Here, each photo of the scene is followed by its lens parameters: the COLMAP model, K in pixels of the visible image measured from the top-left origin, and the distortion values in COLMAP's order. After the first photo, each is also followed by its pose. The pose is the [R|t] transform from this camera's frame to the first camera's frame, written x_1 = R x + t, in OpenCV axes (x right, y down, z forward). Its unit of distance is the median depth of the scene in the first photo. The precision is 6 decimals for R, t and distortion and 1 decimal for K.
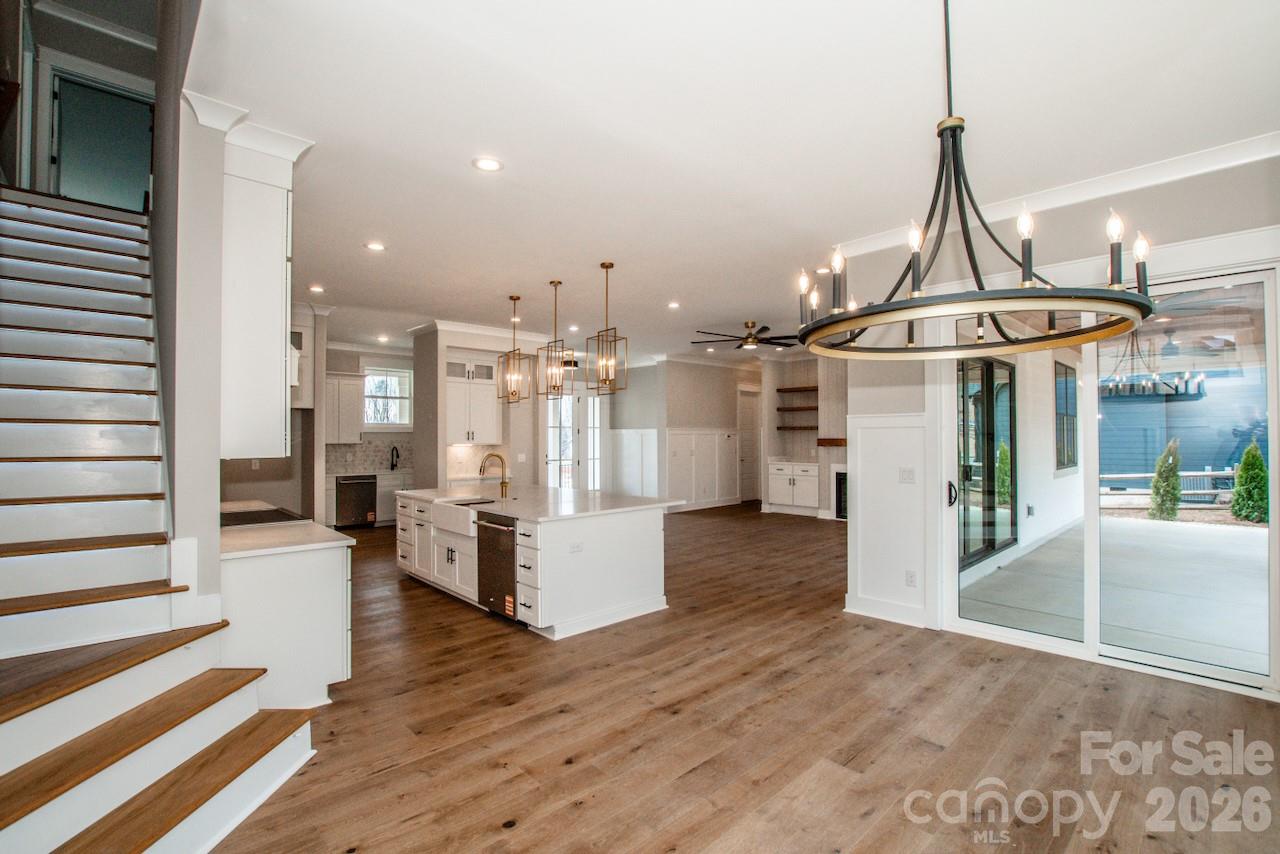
lens RADIAL K [[574.2, 0, 637.8], [0, 574.2, 423.6], [0, 0, 1]] dist [-0.040112, 0.005281]
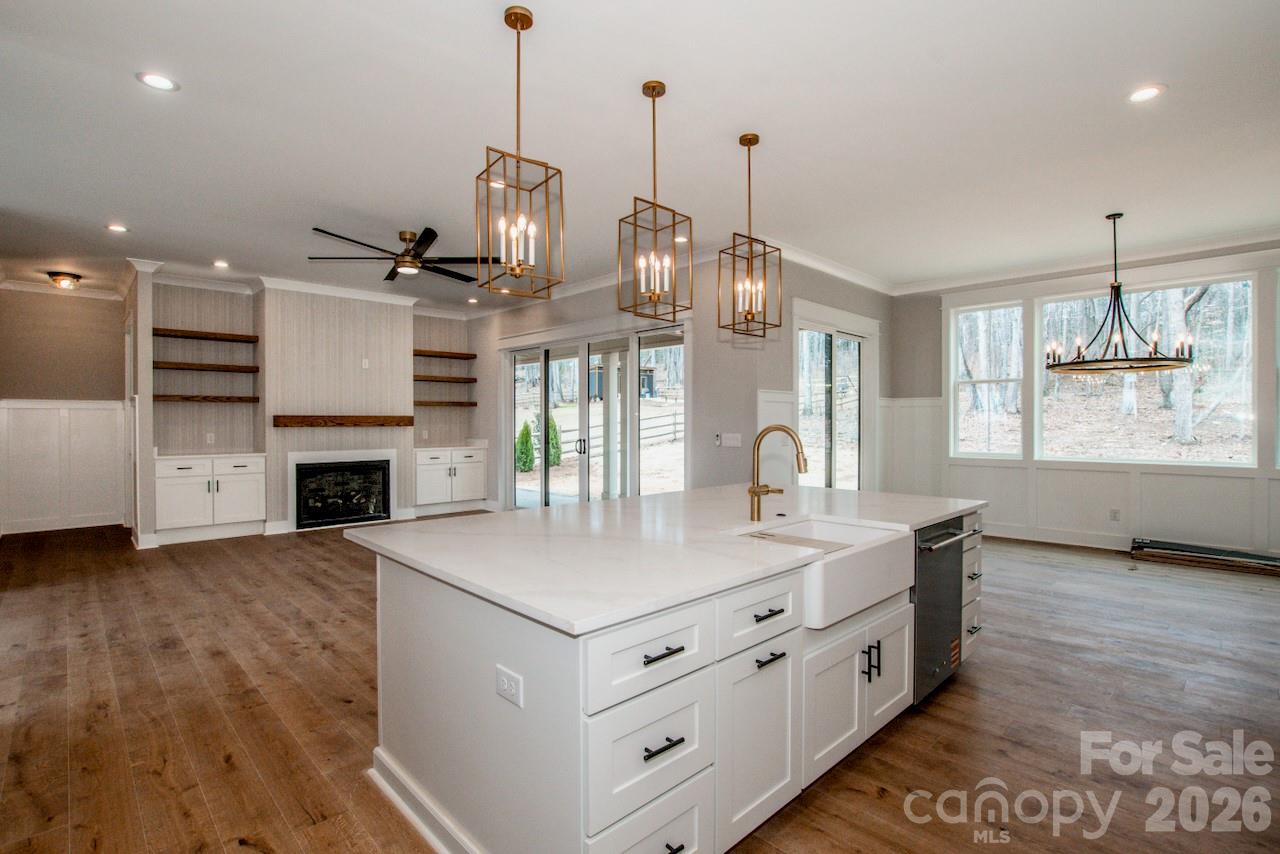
lens RADIAL K [[606.5, 0, 632.8], [0, 606.5, 423.9], [0, 0, 1]] dist [-0.031687, 0.003306]
pose [[0.002685, 0.002998, 0.999992, -0.459937], [-0.021703, 0.999760, -0.002939, 0.034716], [-0.999761, -0.021695, 0.002749, 0.695323]]
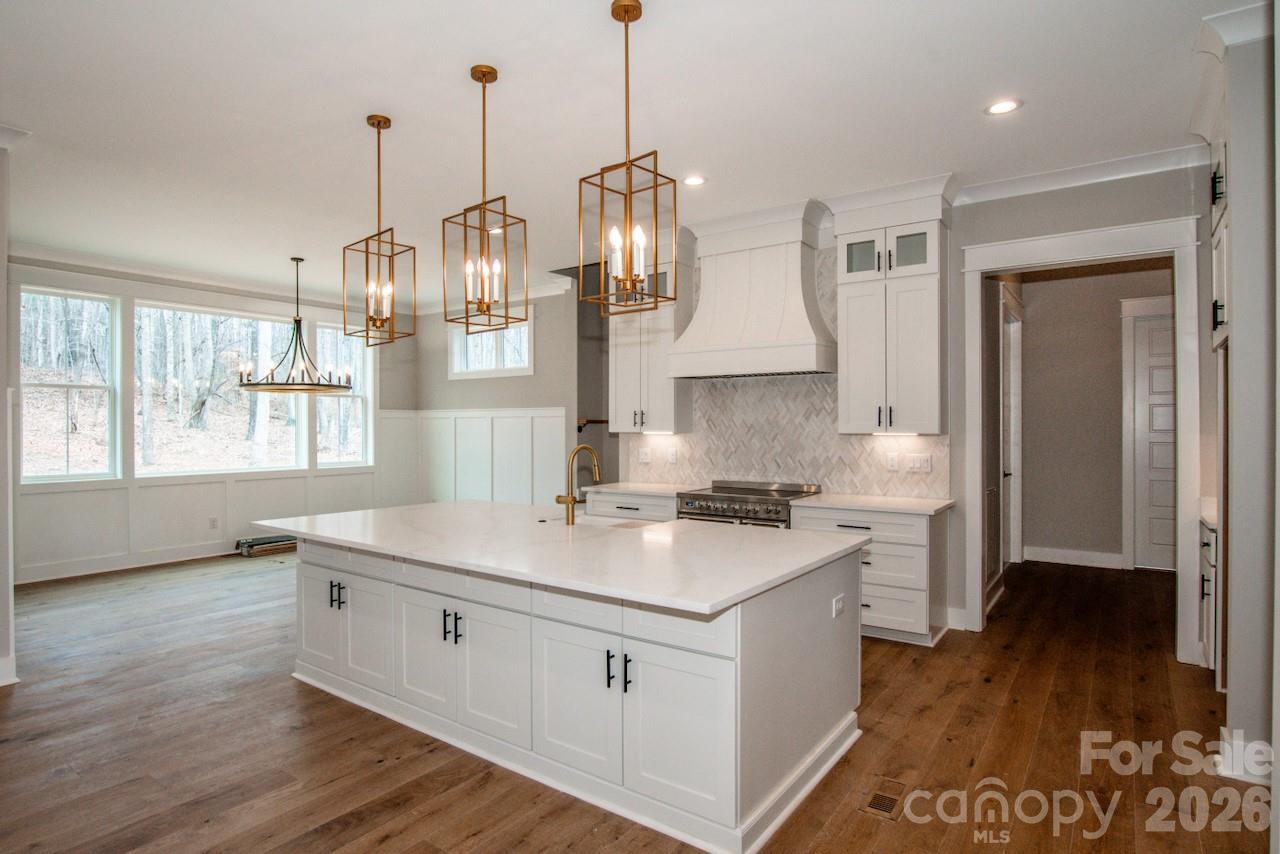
lens RADIAL K [[693.4, 0, 629.7], [0, 693.4, 419.5], [0, 0, 1]] dist [-0.025452, 0.002289]
pose [[-0.982487, 0.005572, -0.186248, -0.103704], [0.011512, 0.999459, -0.030824, 0.030373], [0.185975, -0.032428, -0.982019, 1.061364]]
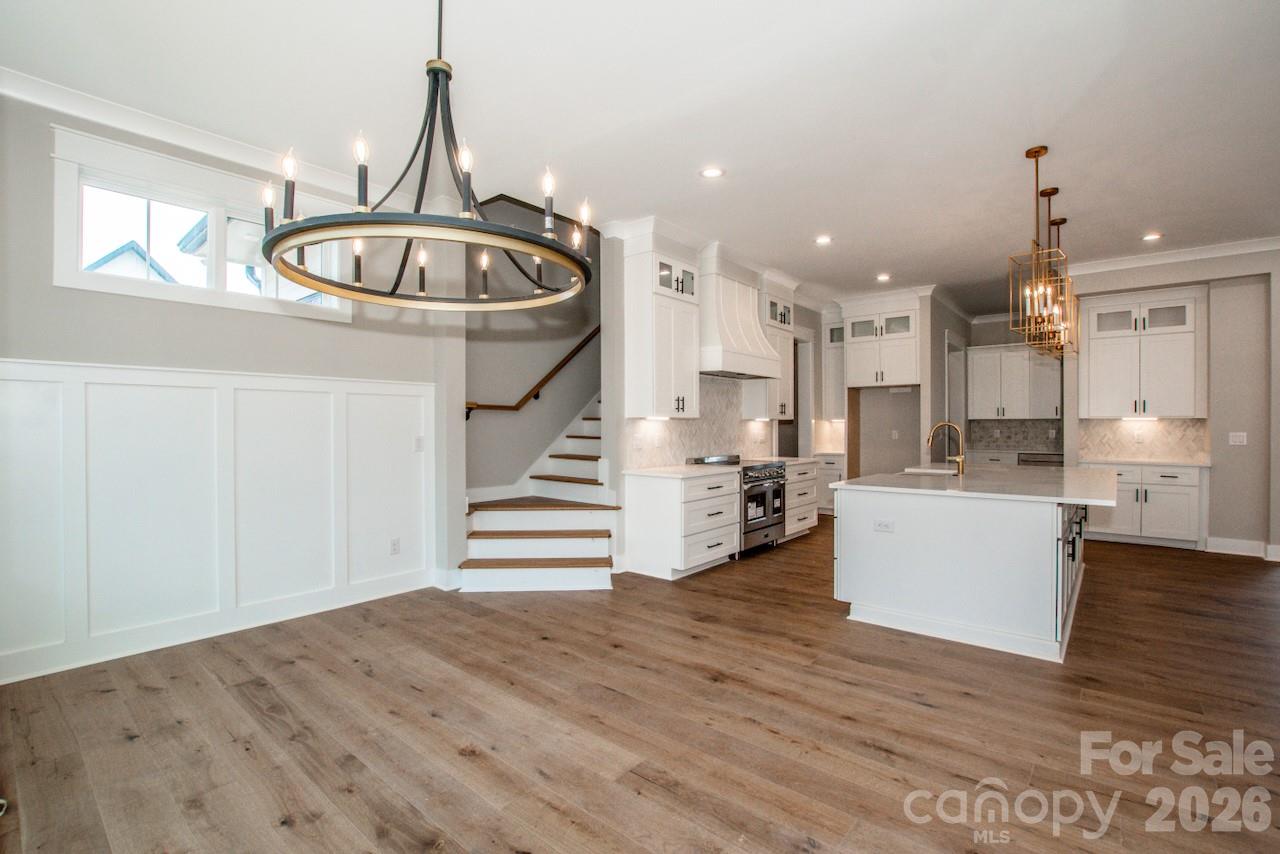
lens RADIAL K [[574.2, 0, 634.0], [0, 574.2, 426.8], [0, 0, 1]] dist [-0.040112, 0.005281]
pose [[0.113118, 0.007961, -0.993550, 0.347931], [0.025033, 0.999628, 0.010860, 0.023749], [0.993266, -0.026100, 0.112877, 0.266551]]
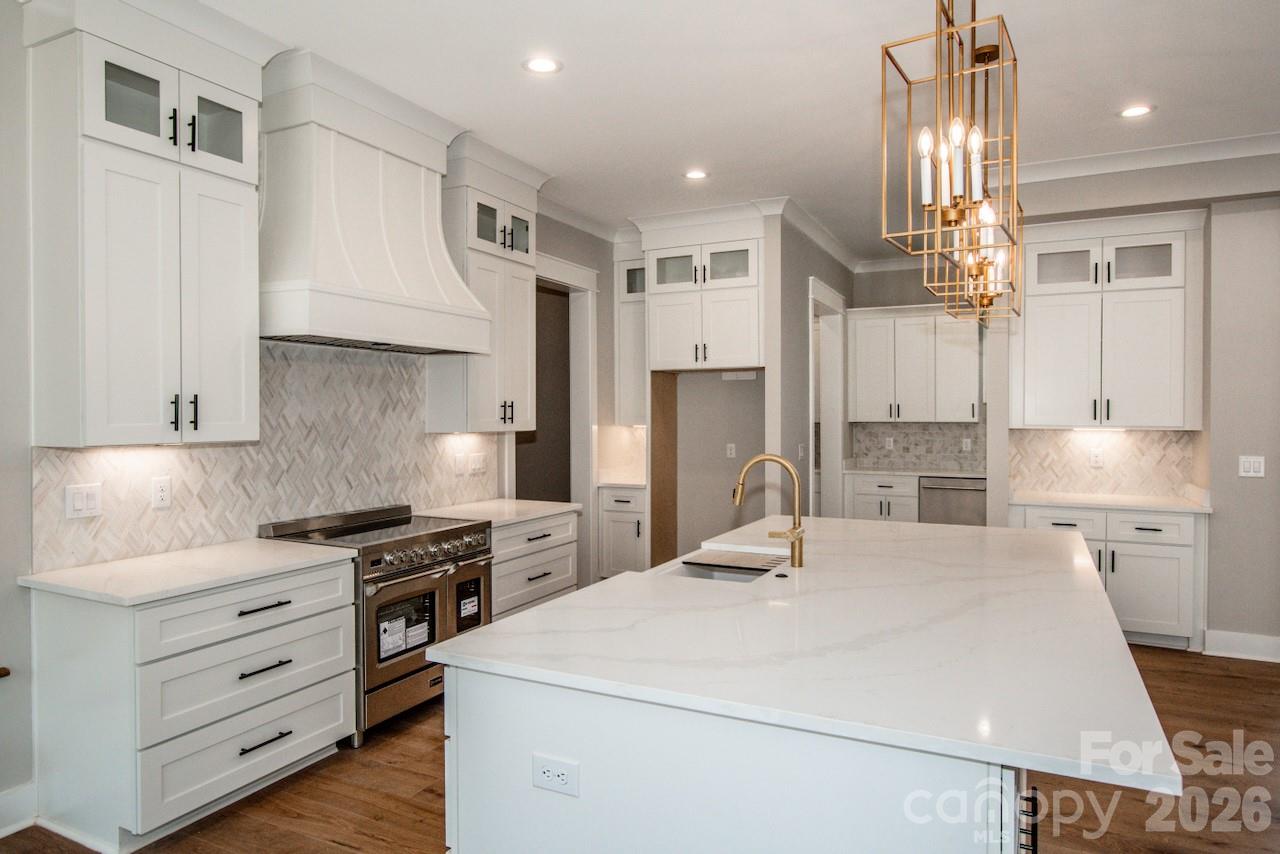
lens RADIAL K [[769.6, 0, 630.5], [0, 769.6, 417.2], [0, 0, 1]] dist [-0.018710, 0.004028]
pose [[0.336848, 0.010139, -0.941504, 0.141536], [0.022291, 0.999576, 0.018740, 0.008343], [0.941295, -0.027299, 0.336479, 0.454638]]
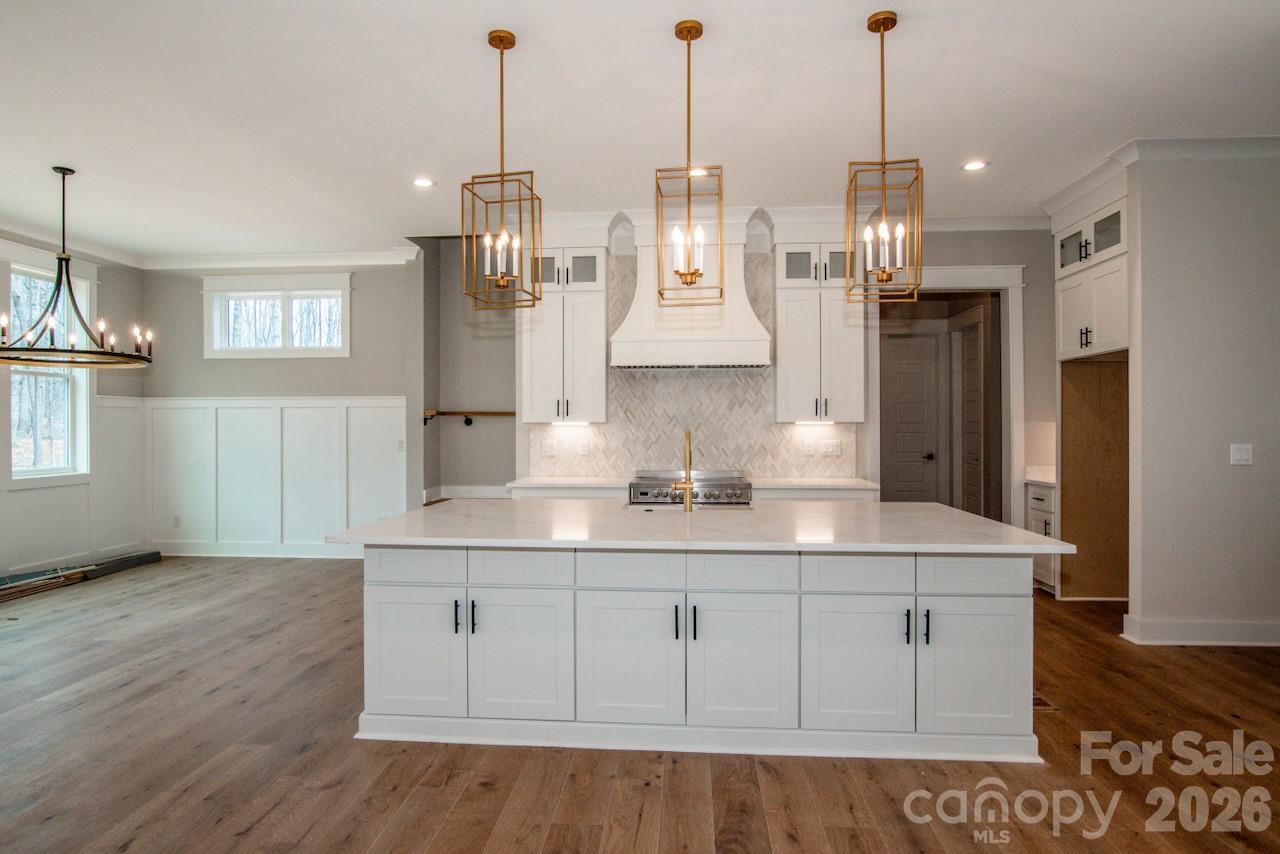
lens RADIAL K [[723.1, 0, 635.6], [0, 723.1, 420.5], [0, 0, 1]] dist [-0.025488, -0.000504]
pose [[-0.739400, 0.001793, -0.673264, 0.166020], [0.021783, 0.999537, -0.021261, 0.035815], [0.672914, -0.030386, -0.739097, 0.932427]]
